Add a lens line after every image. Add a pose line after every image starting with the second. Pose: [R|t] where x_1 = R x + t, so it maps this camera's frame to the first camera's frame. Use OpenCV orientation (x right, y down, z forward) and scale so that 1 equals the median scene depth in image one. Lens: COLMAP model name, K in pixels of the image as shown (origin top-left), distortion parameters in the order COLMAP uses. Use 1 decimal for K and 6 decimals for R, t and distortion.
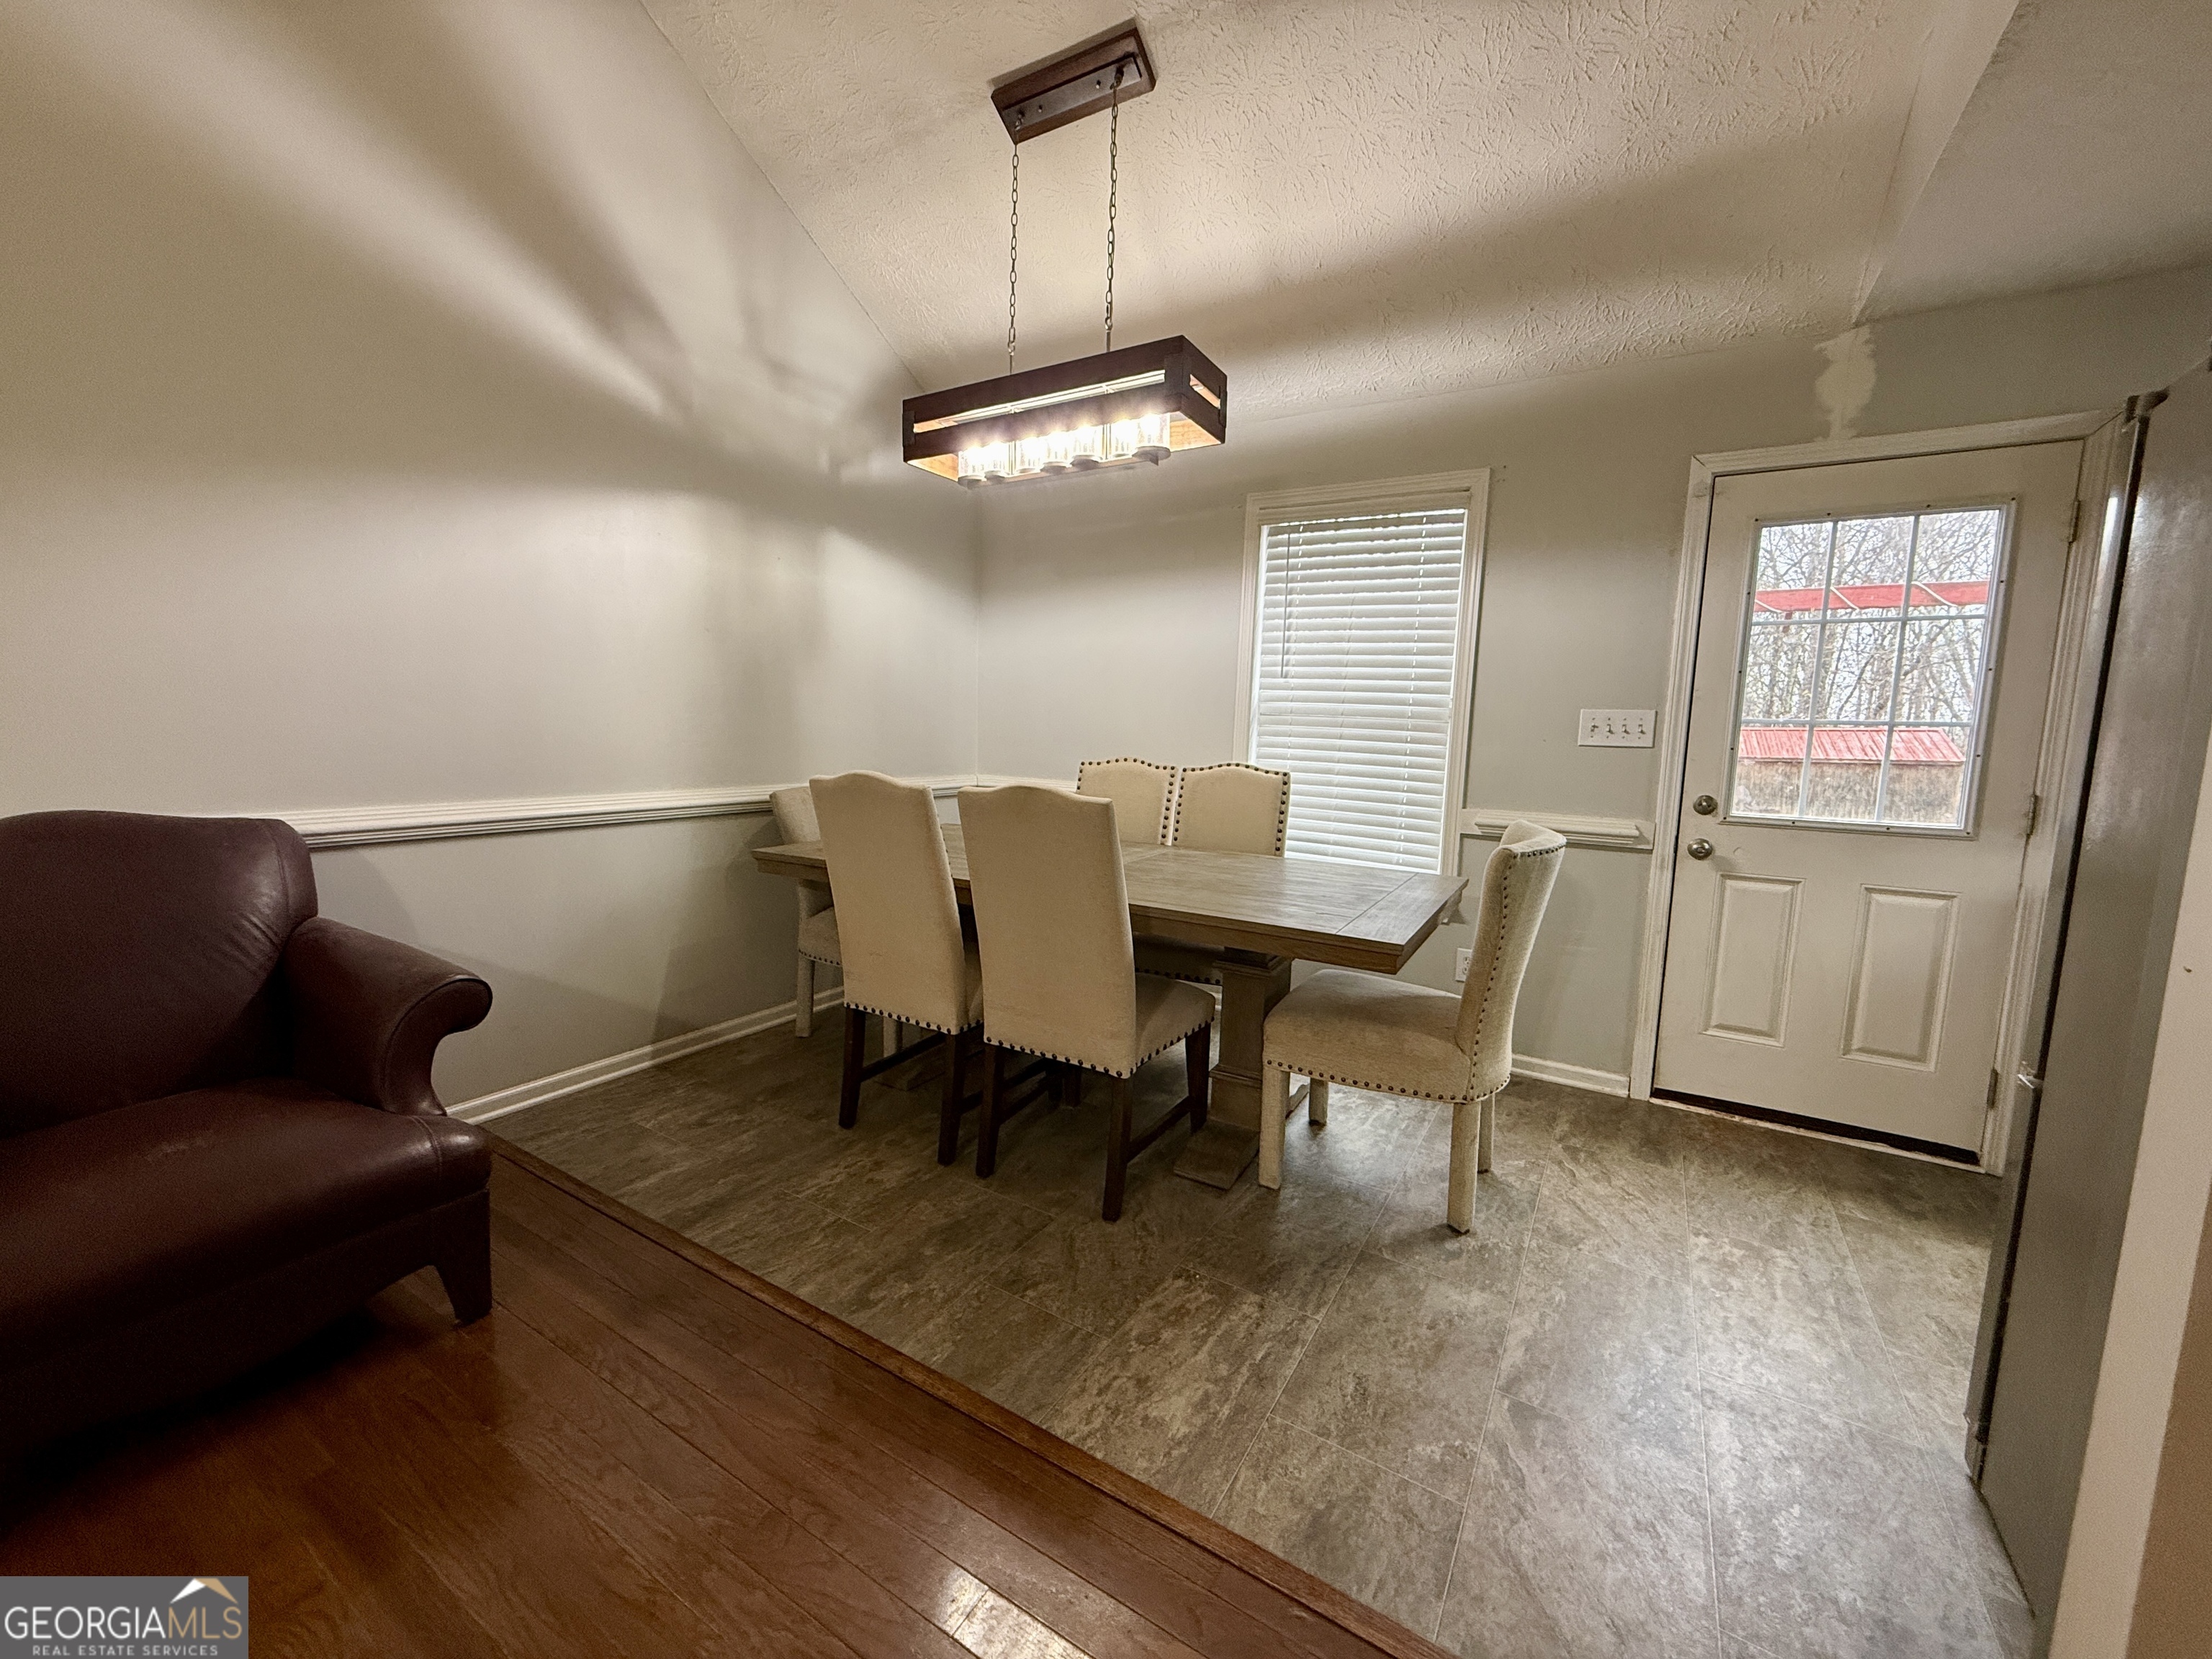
lens RADIAL K [[882.7, 0, 1106.0], [0, 882.7, 829.5], [0, 0, 1]] dist [0.030413, -0.000092]
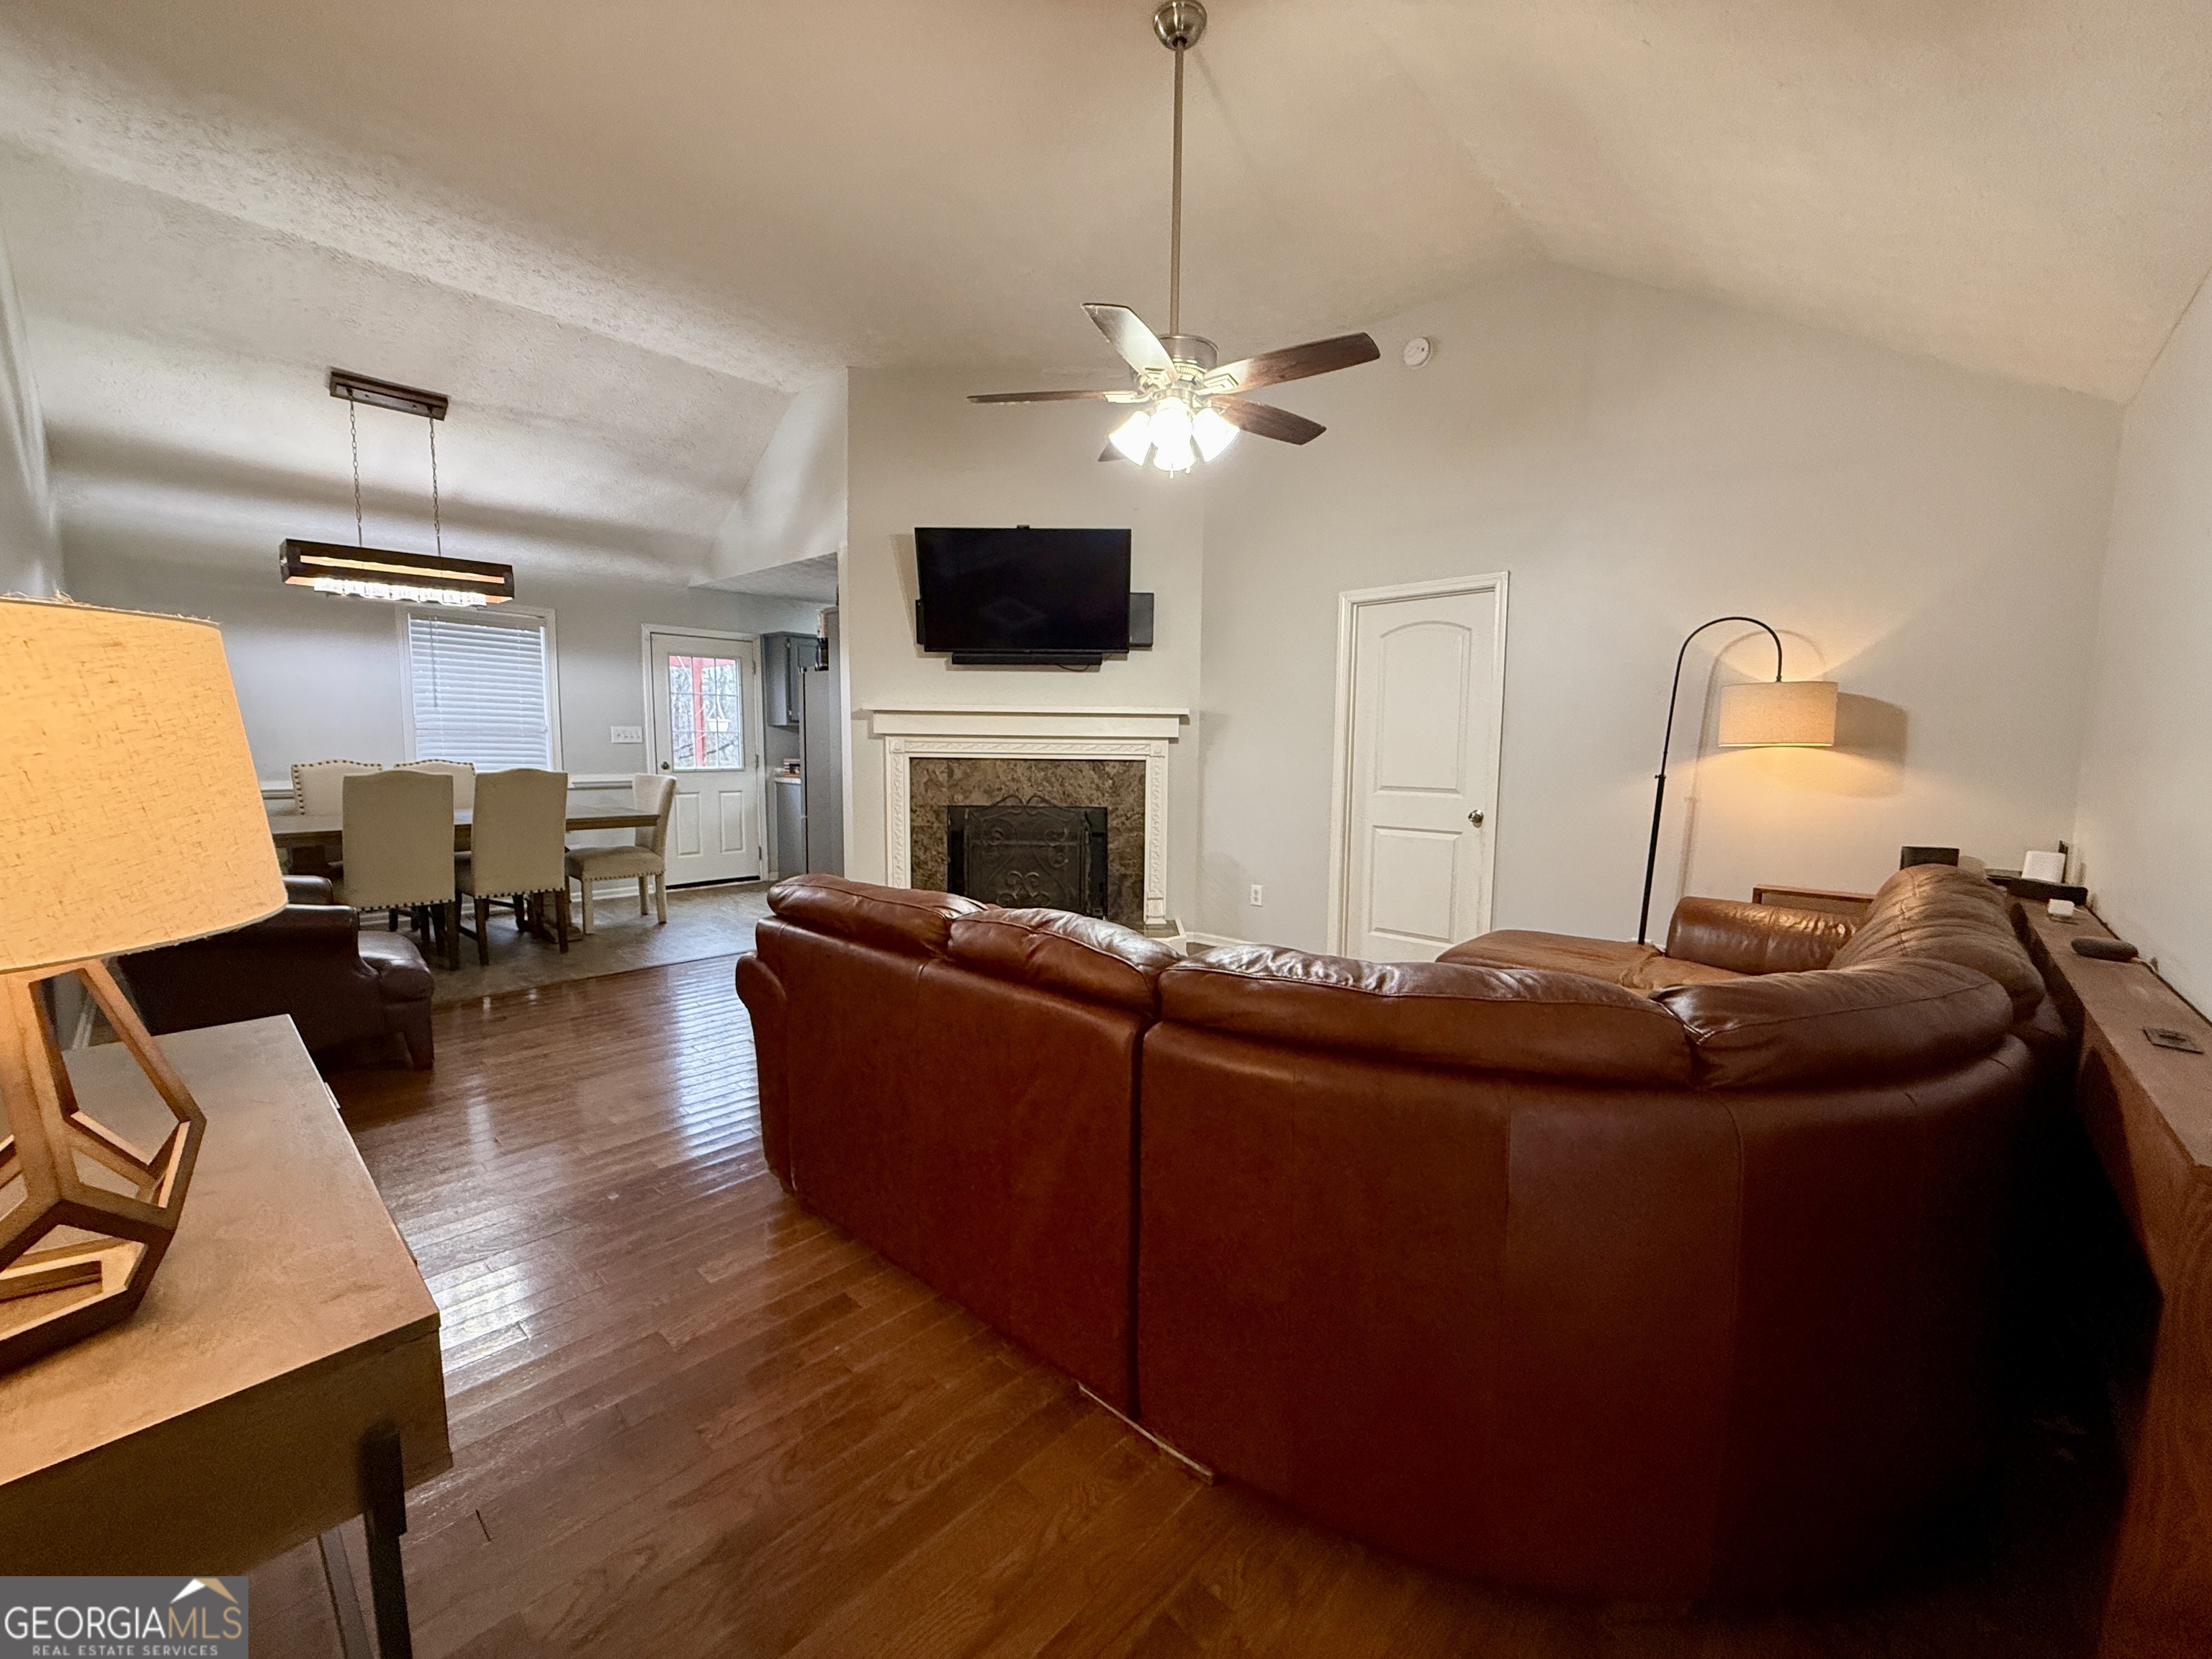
lens RADIAL K [[878.7, 0, 1100.3], [0, 878.7, 827.0], [0, 0, 1]] dist [0.001579, -0.000674]
pose [[0.197257, -0.127220, 0.972062, -1.842229], [0.113217, 0.987866, 0.106314, 0.020957], [-0.973792, 0.089083, 0.209267, -0.815057]]
